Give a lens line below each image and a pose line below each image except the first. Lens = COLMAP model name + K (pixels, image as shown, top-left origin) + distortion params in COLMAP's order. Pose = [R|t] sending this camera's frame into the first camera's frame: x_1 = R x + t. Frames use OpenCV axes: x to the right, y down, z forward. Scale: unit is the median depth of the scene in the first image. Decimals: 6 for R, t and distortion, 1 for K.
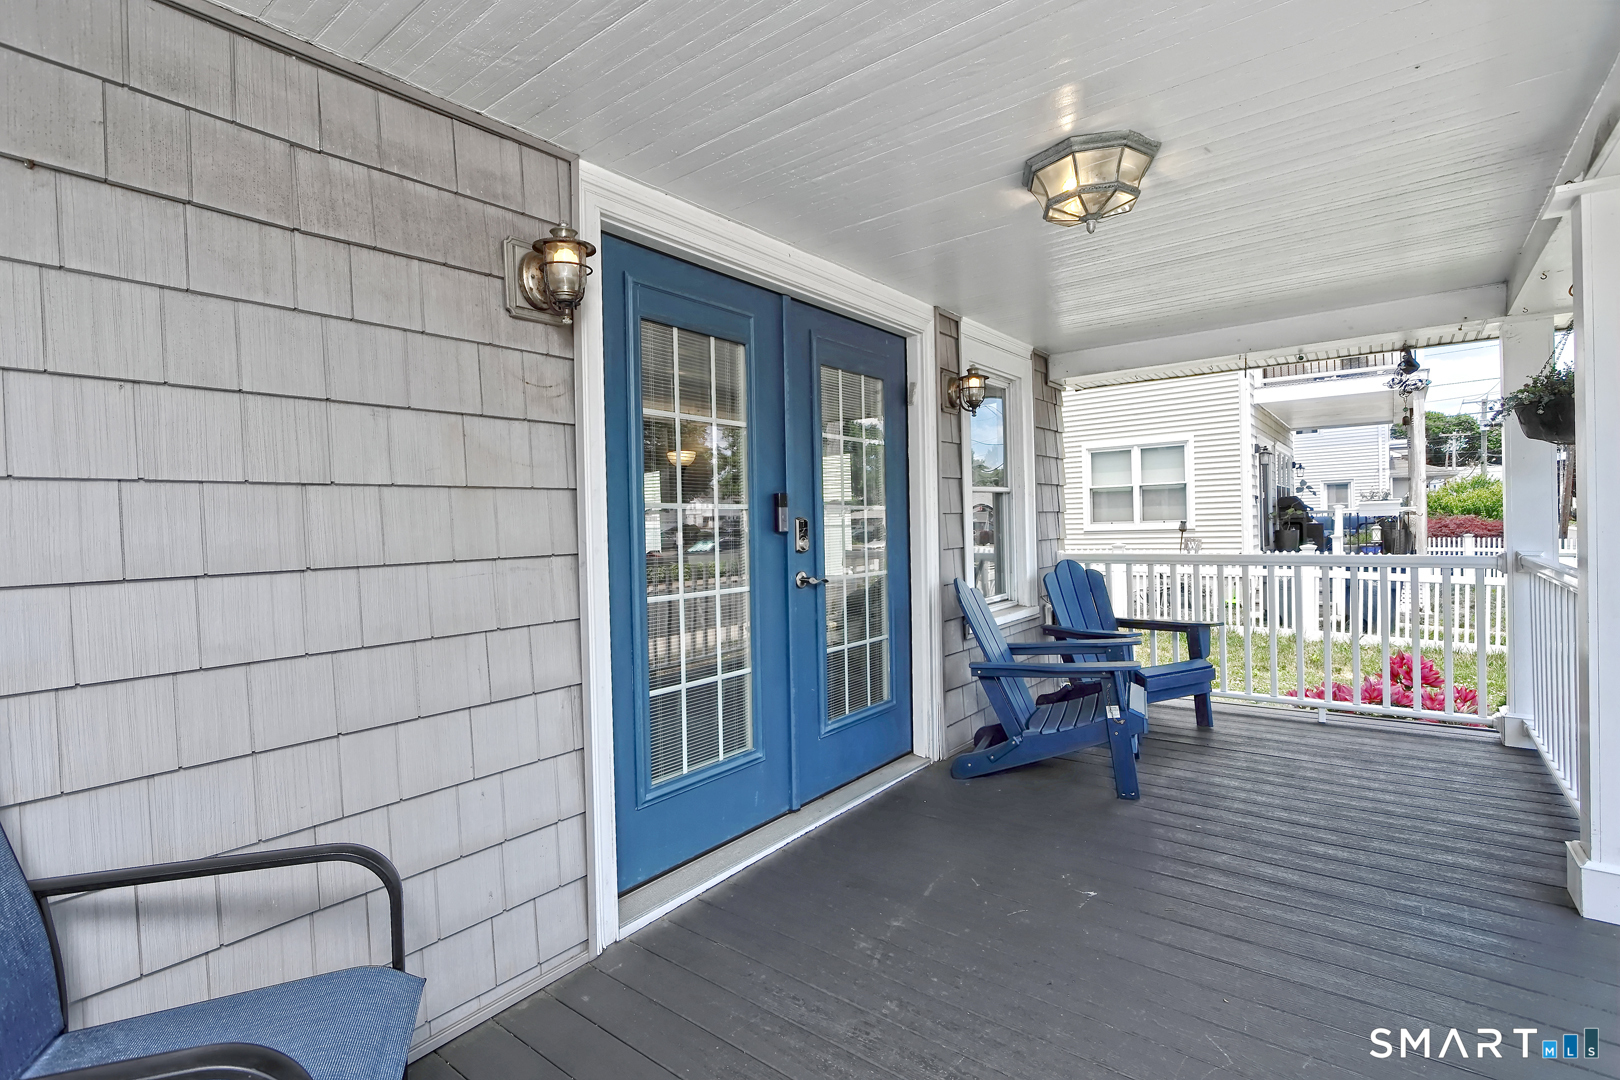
lens RADIAL K [[754.6, 0, 814.9], [0, 754.6, 534.9], [0, 0, 1]] dist [-0.005043, 0.000574]
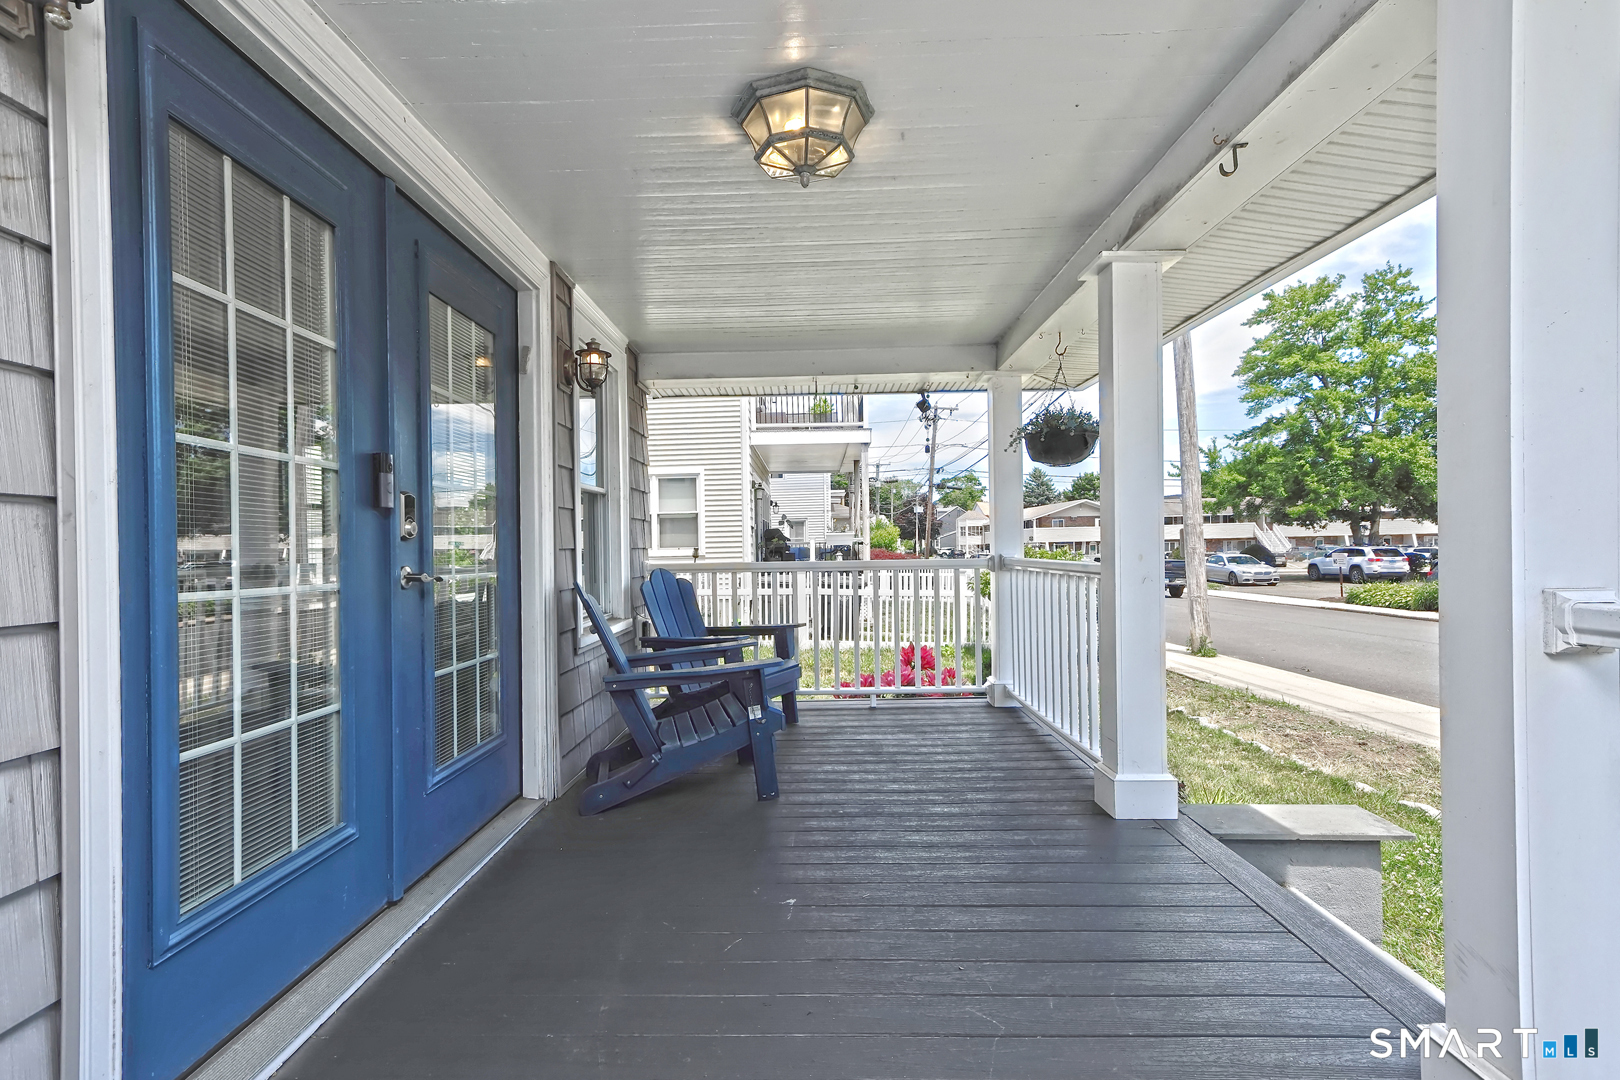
lens RADIAL K [[754.6, 0, 799.5], [0, 754.6, 553.2], [0, 0, 1]] dist [-0.005043, 0.000574]
pose [[0.808413, 0.004293, 0.588600, -0.115930], [0.008151, 0.999796, -0.018487, 0.044146], [-0.588559, 0.019743, 0.808213, 0.161716]]
